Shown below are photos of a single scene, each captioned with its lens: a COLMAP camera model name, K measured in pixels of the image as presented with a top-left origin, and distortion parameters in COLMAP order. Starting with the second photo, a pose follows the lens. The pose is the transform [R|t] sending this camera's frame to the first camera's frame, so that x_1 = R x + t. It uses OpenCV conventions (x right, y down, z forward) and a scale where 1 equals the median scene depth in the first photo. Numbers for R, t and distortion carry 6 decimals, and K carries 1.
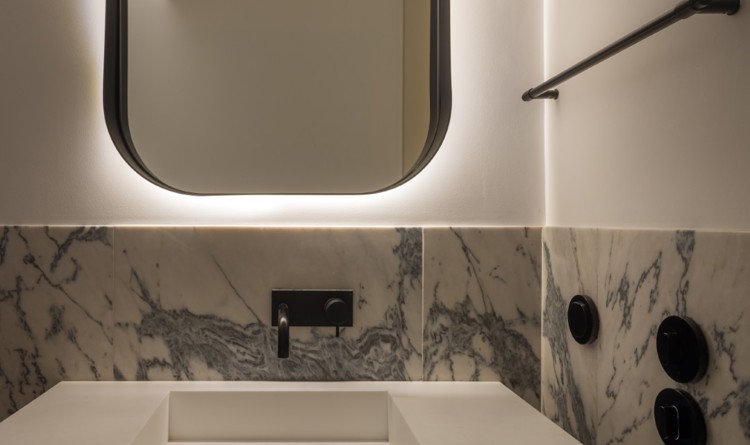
lens RADIAL K [[548.3, 0, 375.0], [0, 548.3, 222.5], [0, 0, 1]] dist [0.004615, -0.001659]
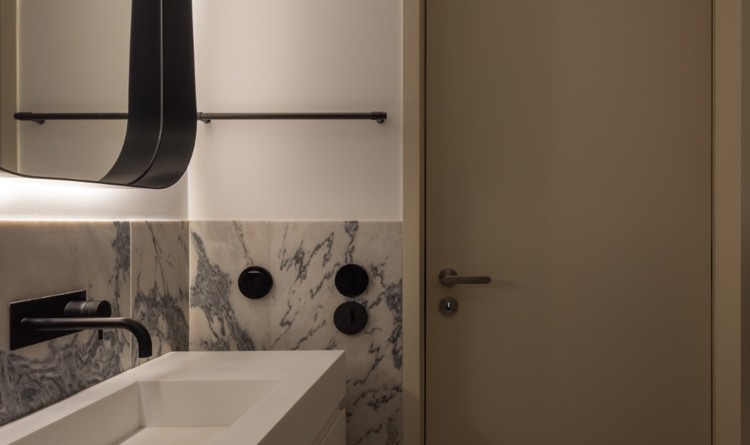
lens RADIAL K [[548.3, 0, 375.0], [0, 548.3, 222.5], [0, 0, 1]] dist [0.004615, -0.001659]
pose [[0.154932, -0.003968, 0.987917, -0.883833], [0.001204, 0.999992, 0.003827, 0.008281], [-0.987924, 0.000596, 0.154936, 0.388420]]
